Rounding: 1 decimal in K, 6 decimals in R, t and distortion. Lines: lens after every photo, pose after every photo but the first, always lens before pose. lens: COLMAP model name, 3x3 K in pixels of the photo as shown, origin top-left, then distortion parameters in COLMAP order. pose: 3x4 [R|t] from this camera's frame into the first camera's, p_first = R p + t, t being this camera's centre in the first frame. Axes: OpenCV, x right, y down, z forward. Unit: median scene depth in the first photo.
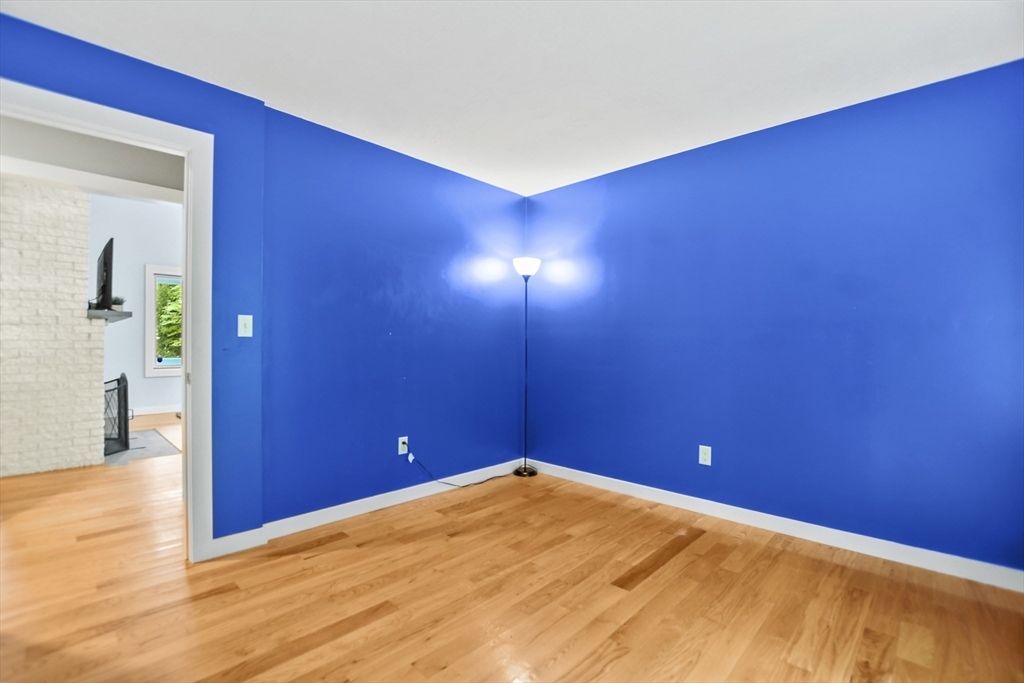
lens RADIAL K [[447.3, 0, 509.8], [0, 447.3, 346.6], [0, 0, 1]] dist [-0.011422, 0.003357]
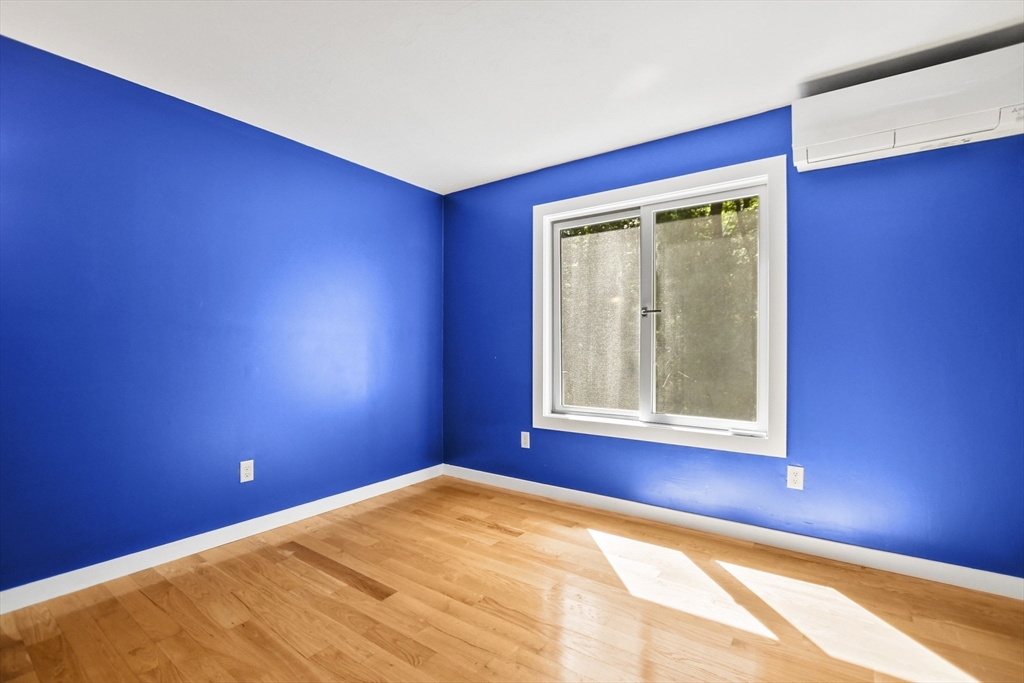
lens RADIAL K [[474.4, 0, 507.3], [0, 474.4, 343.3], [0, 0, 1]] dist [-0.002086, -0.000555]
pose [[-0.138028, 0.001658, 0.990427, -0.741779], [-0.008406, 0.999961, -0.002845, -0.013798], [-0.990393, -0.008718, -0.138009, 0.804272]]
